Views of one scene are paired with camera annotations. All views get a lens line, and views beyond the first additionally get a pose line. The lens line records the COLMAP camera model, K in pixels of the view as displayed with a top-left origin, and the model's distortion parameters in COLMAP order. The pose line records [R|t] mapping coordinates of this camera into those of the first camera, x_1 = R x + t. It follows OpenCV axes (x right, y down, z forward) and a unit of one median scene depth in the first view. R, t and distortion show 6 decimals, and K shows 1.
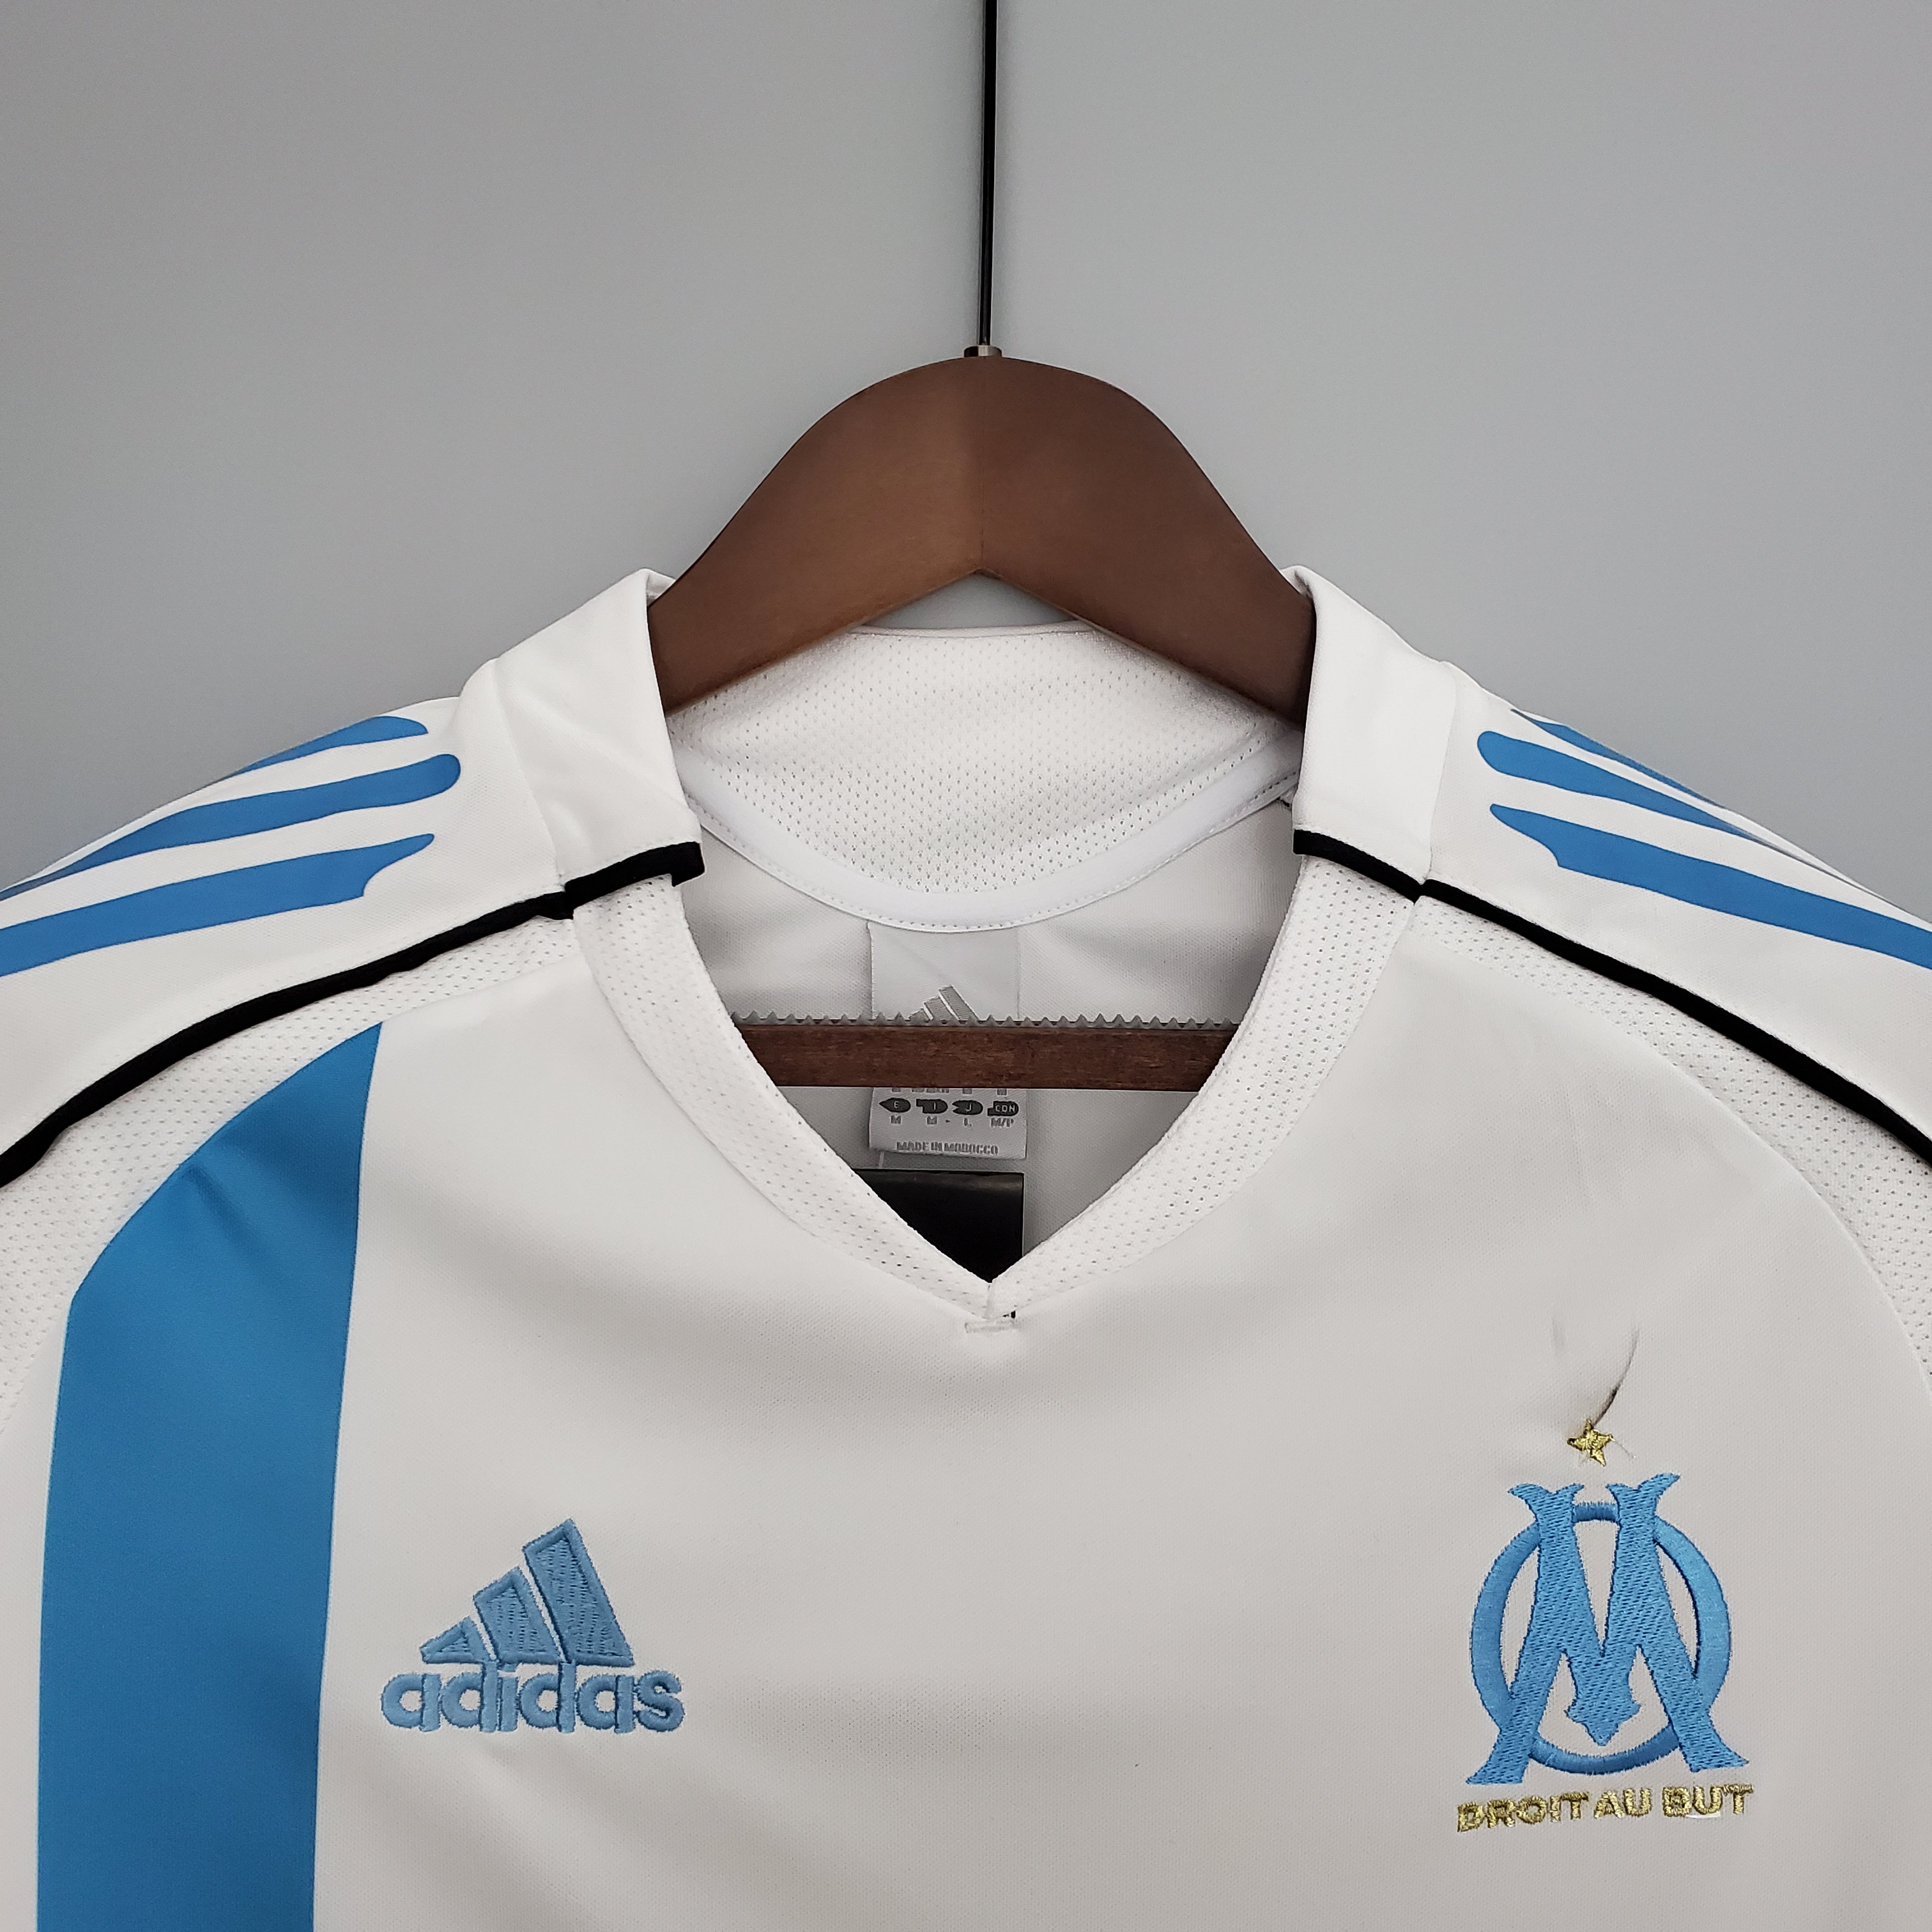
lens RADIAL K [[2077.2, 0, 966.0], [0, 2077.2, 966.0], [0, 0, 1]] dist [0.125864, -0.347457]
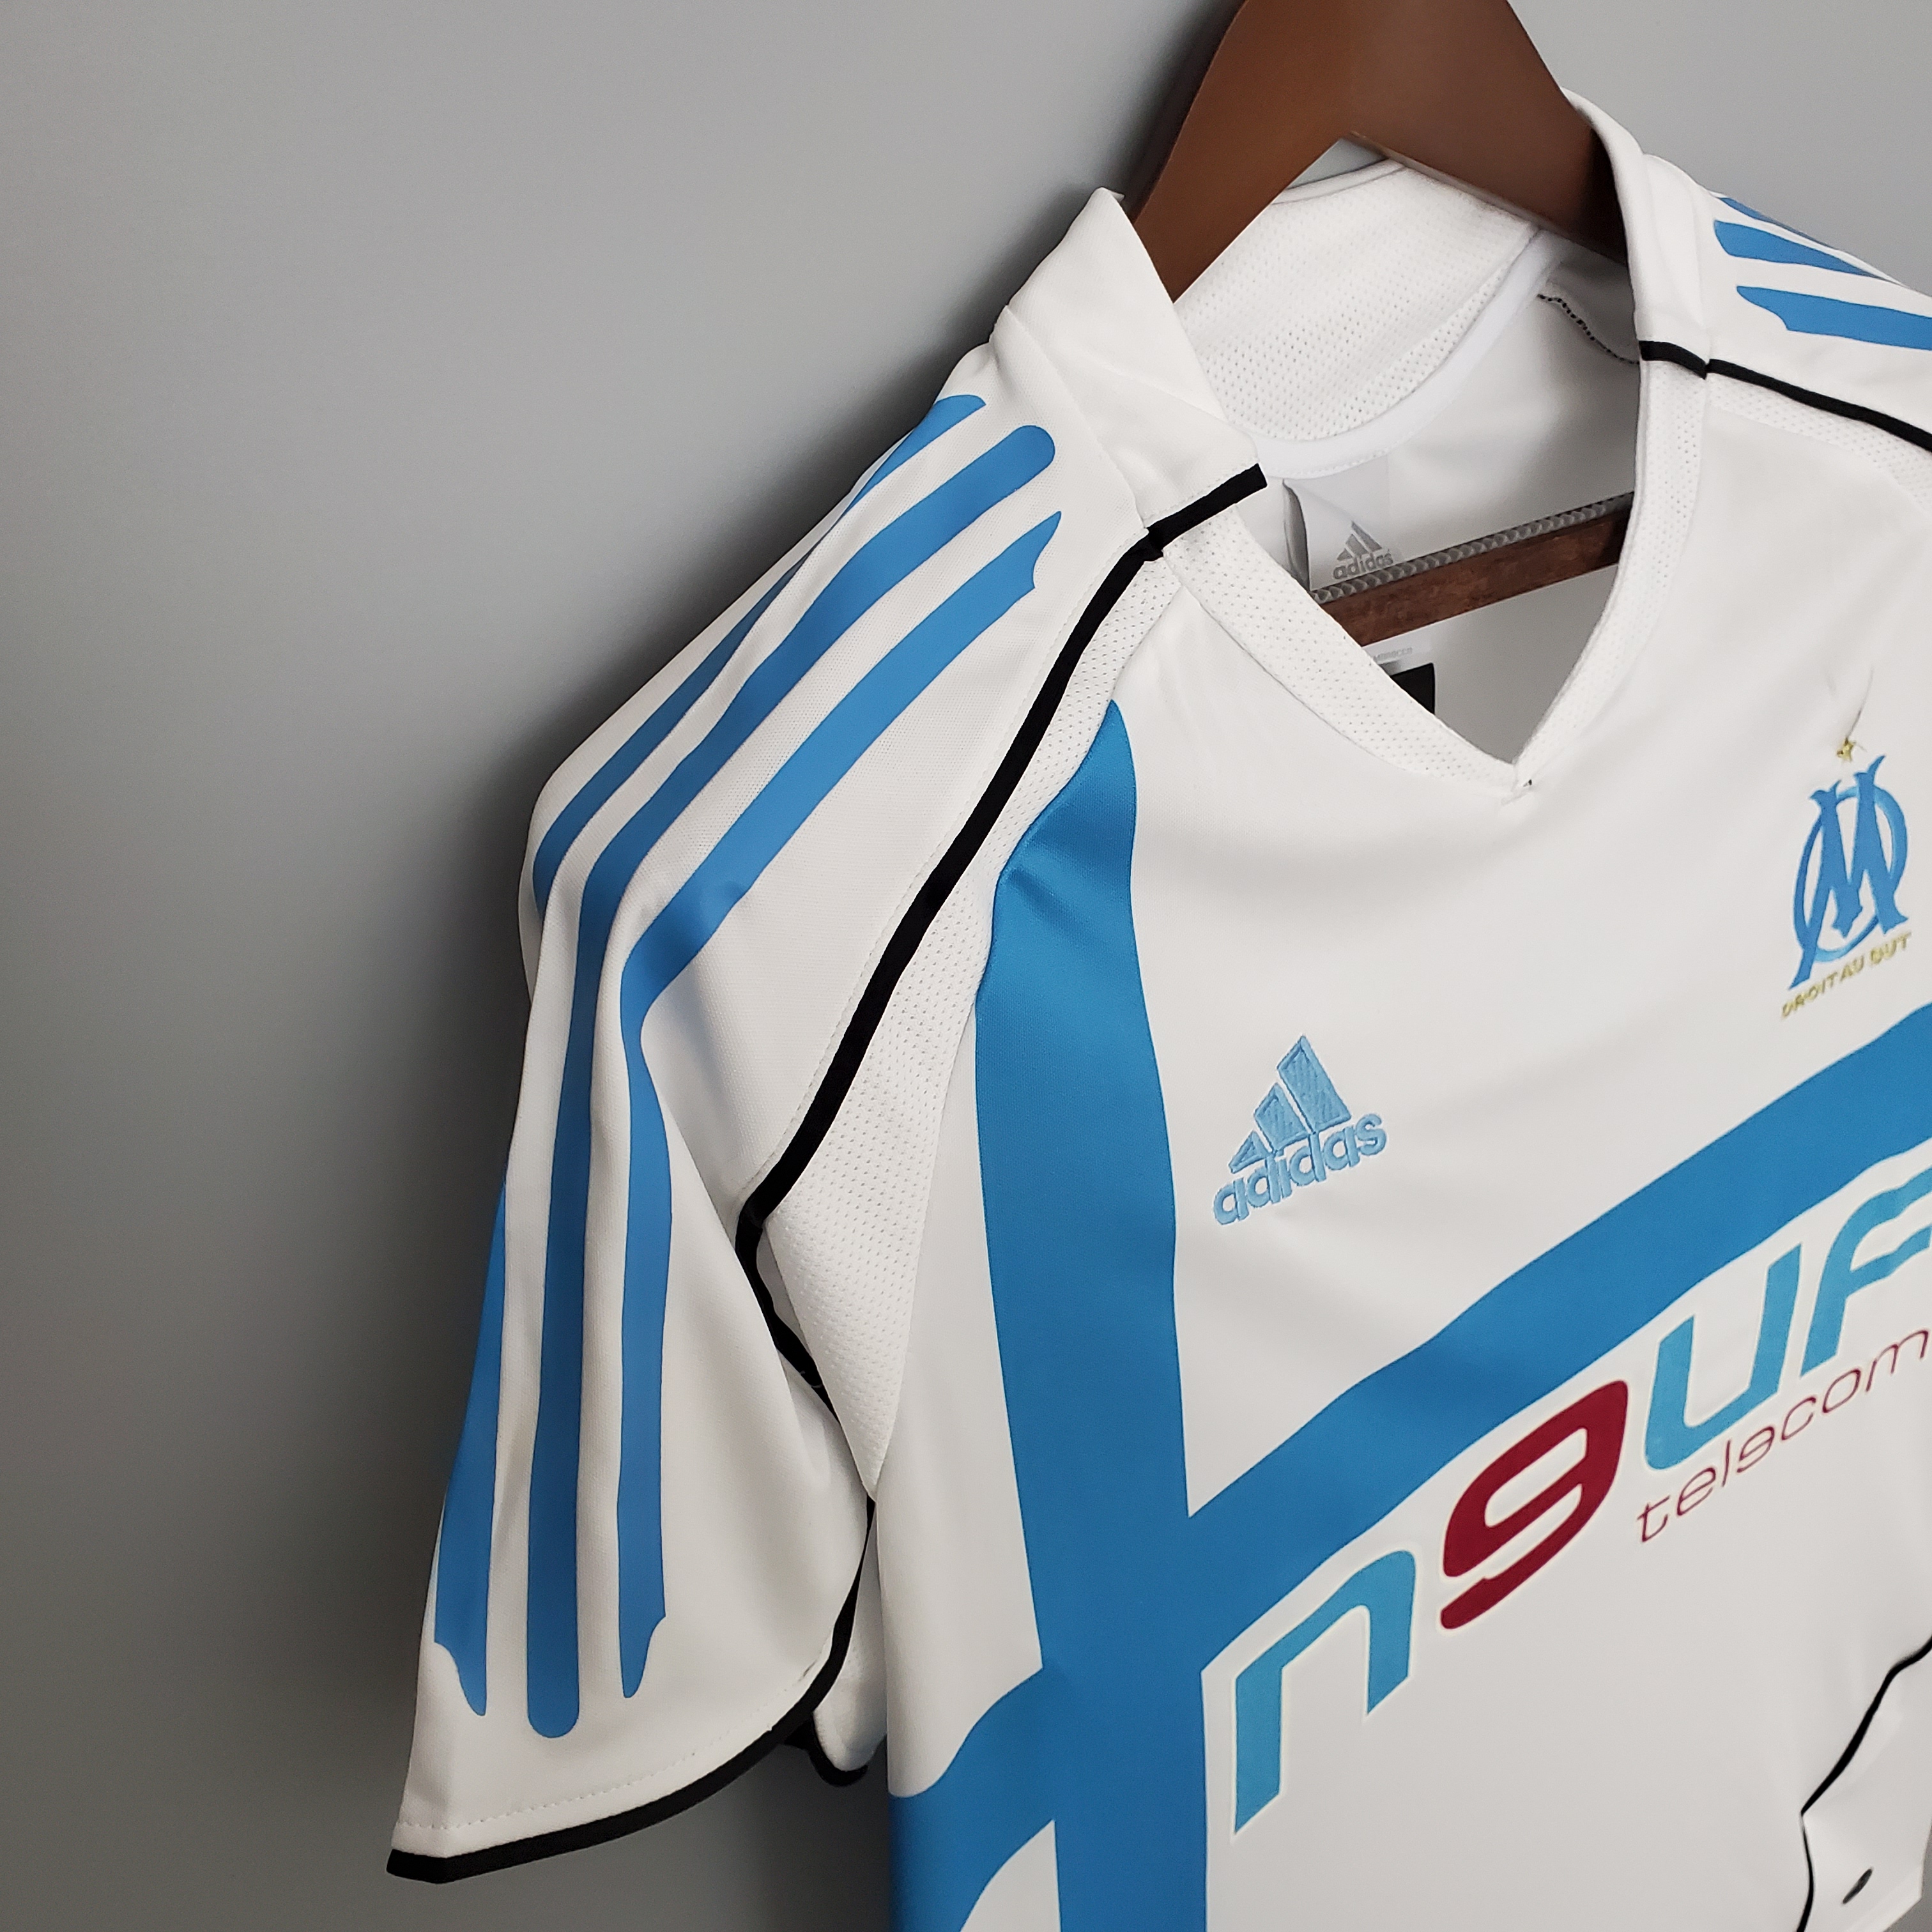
lens RADIAL K [[2077.2, 0, 966.0], [0, 2077.2, 966.0], [0, 0, 1]] dist [0.125864, -0.347457]
pose [[0.852557, -0.322615, 0.411177, -0.856268], [0.136395, 0.896818, 0.420848, -0.328162], [-0.504523, -0.302715, 0.808592, 0.095980]]
